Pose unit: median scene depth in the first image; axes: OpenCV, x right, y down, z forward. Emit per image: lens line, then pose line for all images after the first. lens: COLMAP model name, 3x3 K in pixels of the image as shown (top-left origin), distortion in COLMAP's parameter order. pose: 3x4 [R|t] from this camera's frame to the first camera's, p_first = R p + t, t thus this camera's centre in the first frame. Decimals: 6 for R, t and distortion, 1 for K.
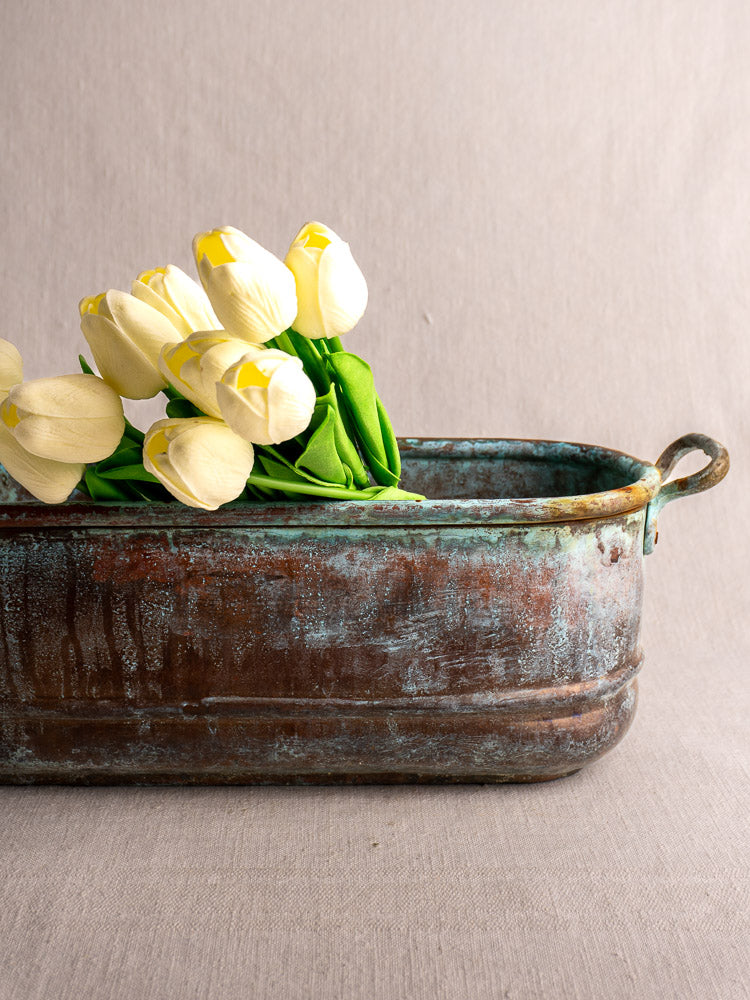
lens RADIAL K [[1503.0, 0, 383.8], [0, 1503.0, 484.6], [0, 0, 1]] dist [0.026557, 0.000000]
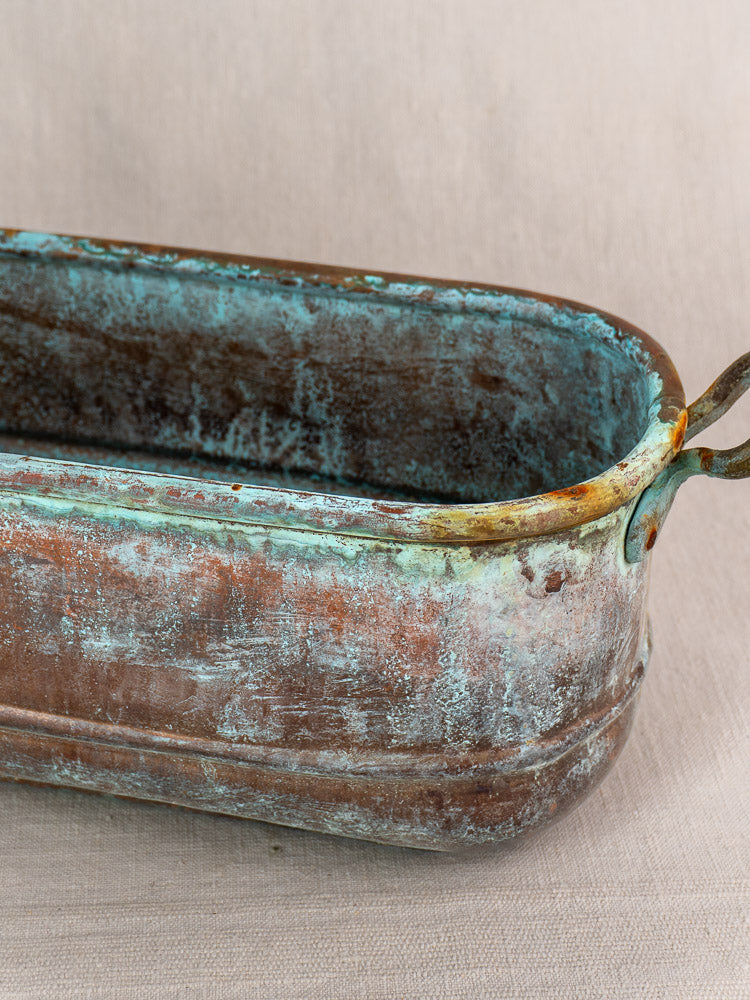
lens RADIAL K [[1966.6, 0, 363.9], [0, 1966.6, 455.0], [0, 0, 1]] dist [0.086490, 0.000000]
pose [[0.963730, 0.133157, -0.231288, 0.267465], [-0.056715, 0.949026, 0.310052, -0.266085], [0.260784, -0.285689, 0.922157, 0.221193]]
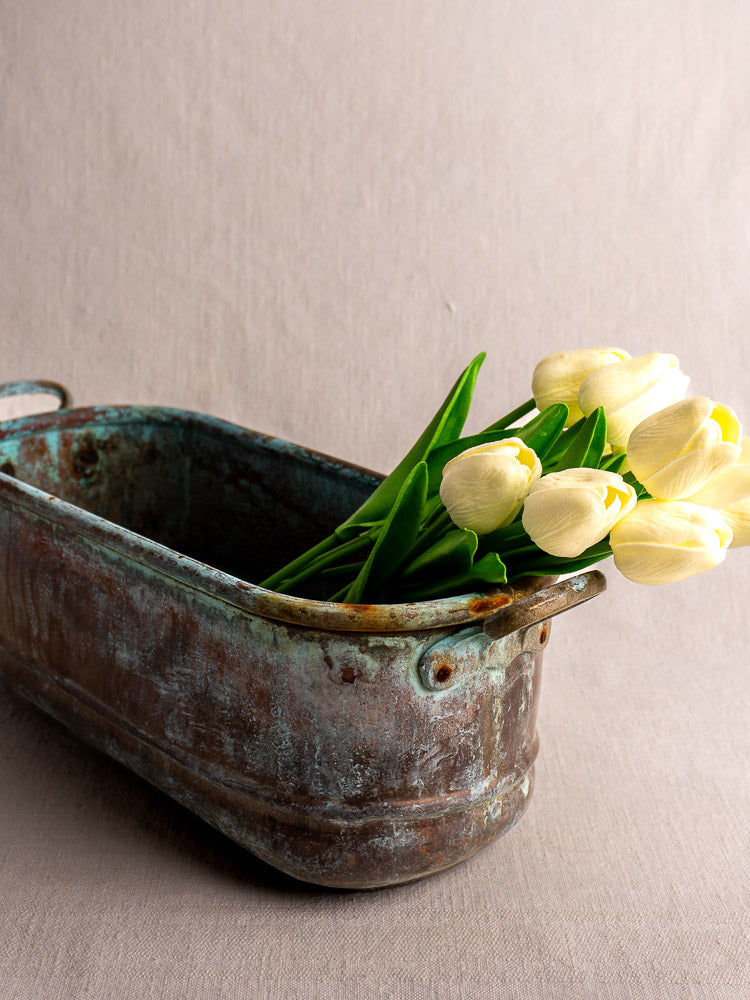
lens RADIAL K [[1503.0, 0, 382.2], [0, 1503.0, 490.6], [0, 0, 1]] dist [0.026557, 0.000000]
pose [[0.646414, 0.231335, -0.727072, 0.804191], [-0.179759, 0.972279, 0.149536, -0.200057], [0.741509, 0.034035, 0.670079, 0.420633]]
